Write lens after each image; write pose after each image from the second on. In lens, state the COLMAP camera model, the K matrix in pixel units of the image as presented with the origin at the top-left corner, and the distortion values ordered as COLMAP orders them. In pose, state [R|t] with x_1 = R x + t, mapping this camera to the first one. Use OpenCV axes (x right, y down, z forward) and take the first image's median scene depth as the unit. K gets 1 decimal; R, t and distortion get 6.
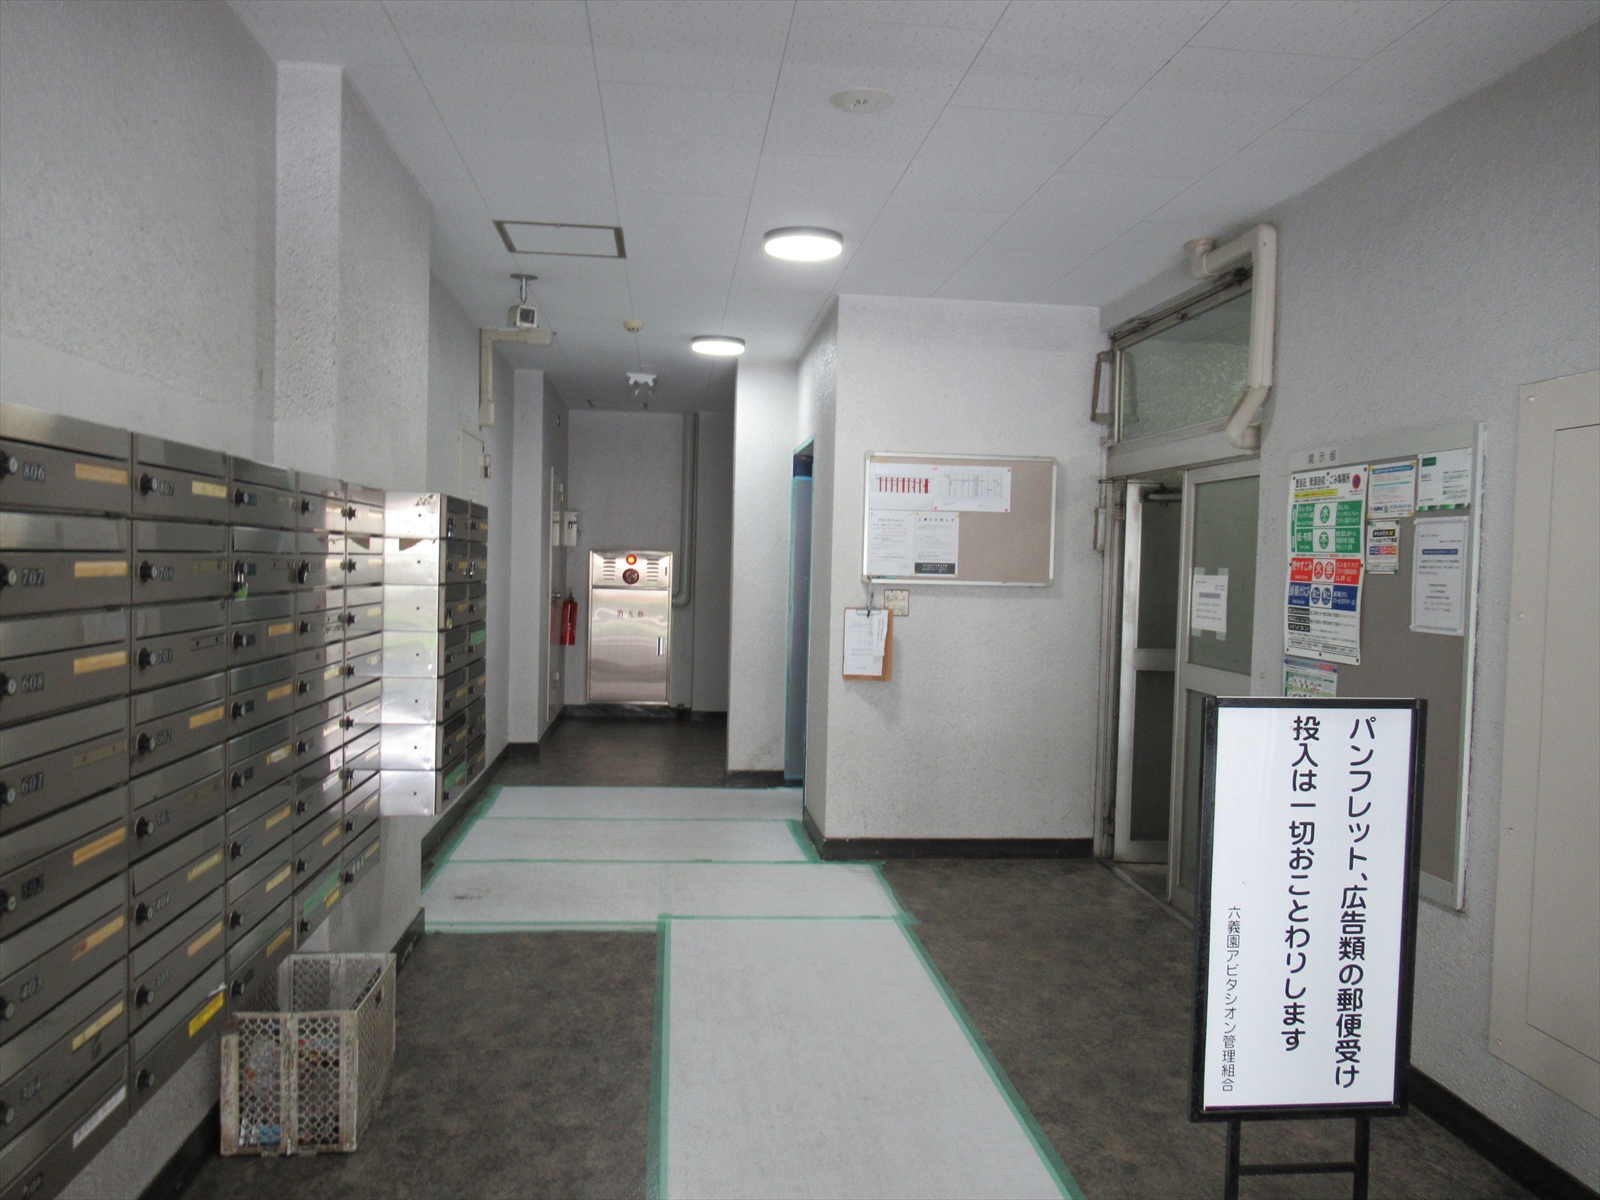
lens RADIAL K [[1212.9, 0, 800.0], [0, 1212.9, 600.0], [0, 0, 1]] dist [0.000374, 0.000053]
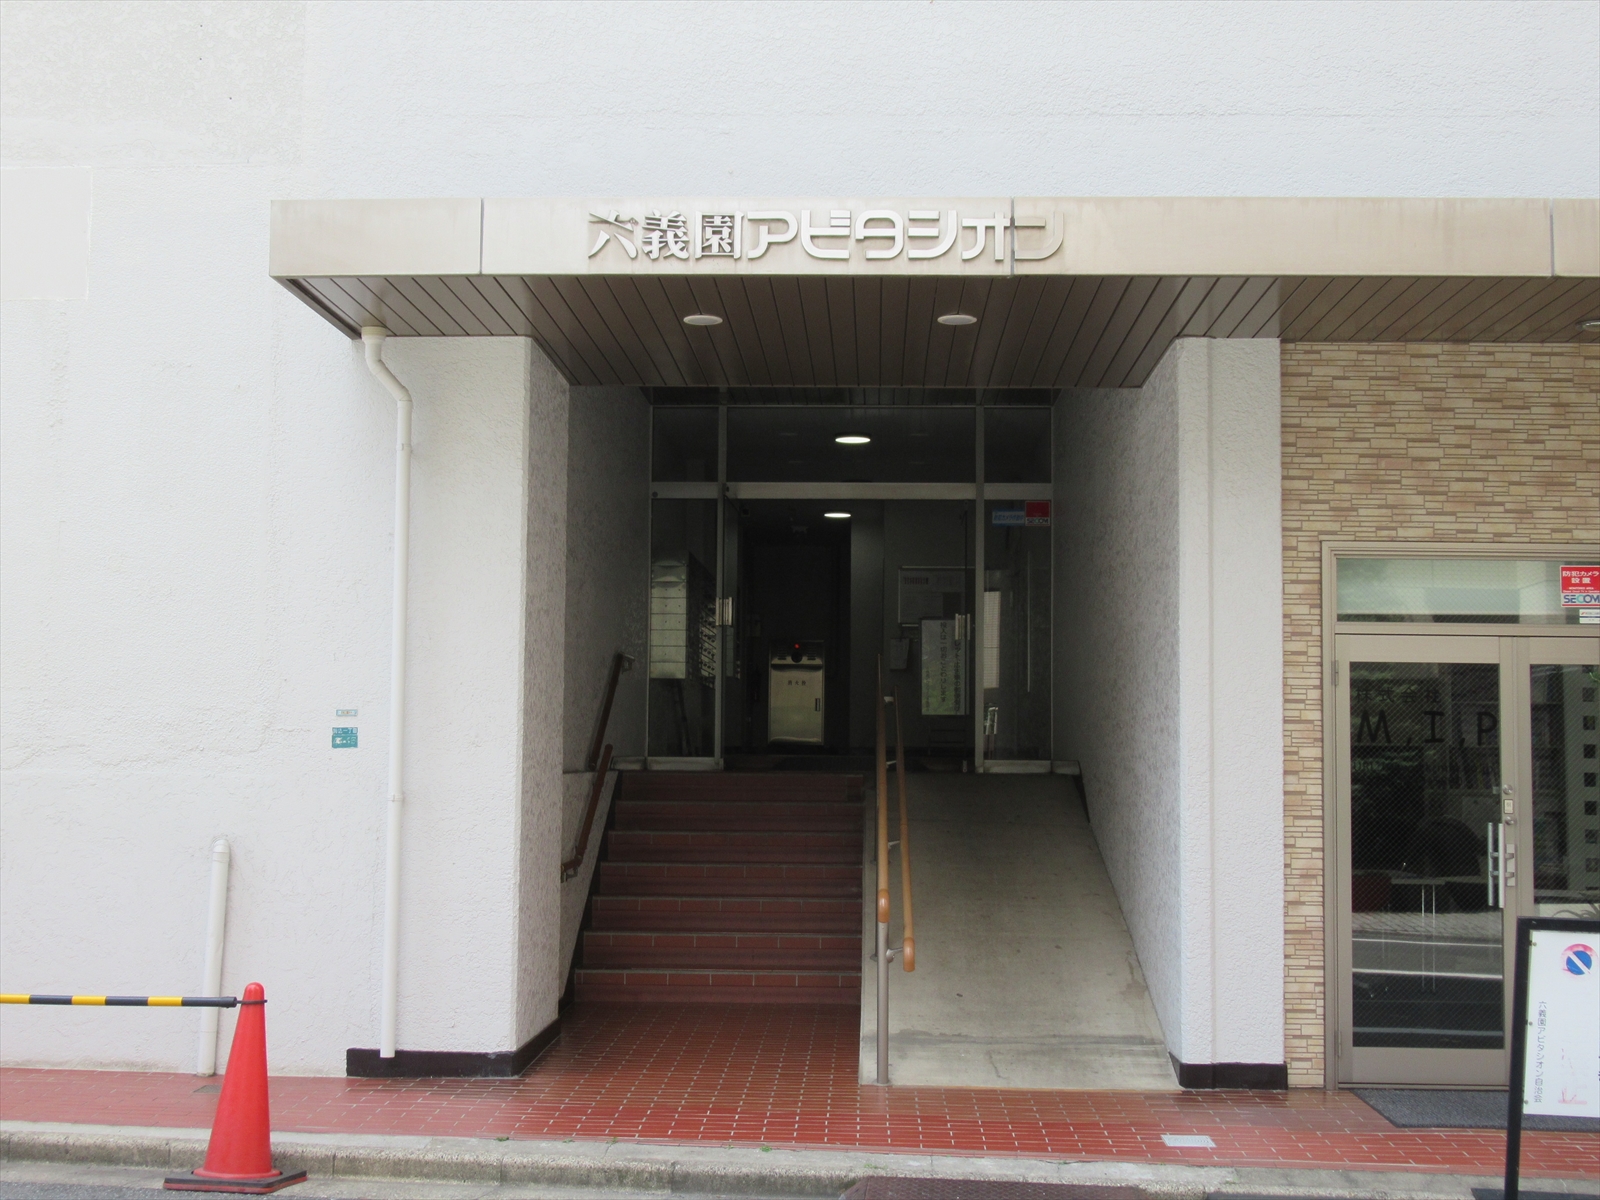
lens RADIAL K [[1960.8, 0, 800.0], [0, 1960.8, 600.0], [0, 0, 1]] dist [-0.004567, 0.001116]
pose [[0.989068, -0.026132, -0.145127, 0.386852], [0.009379, 0.993328, -0.114942, 0.339122], [0.147163, 0.112325, 0.982714, -2.462705]]
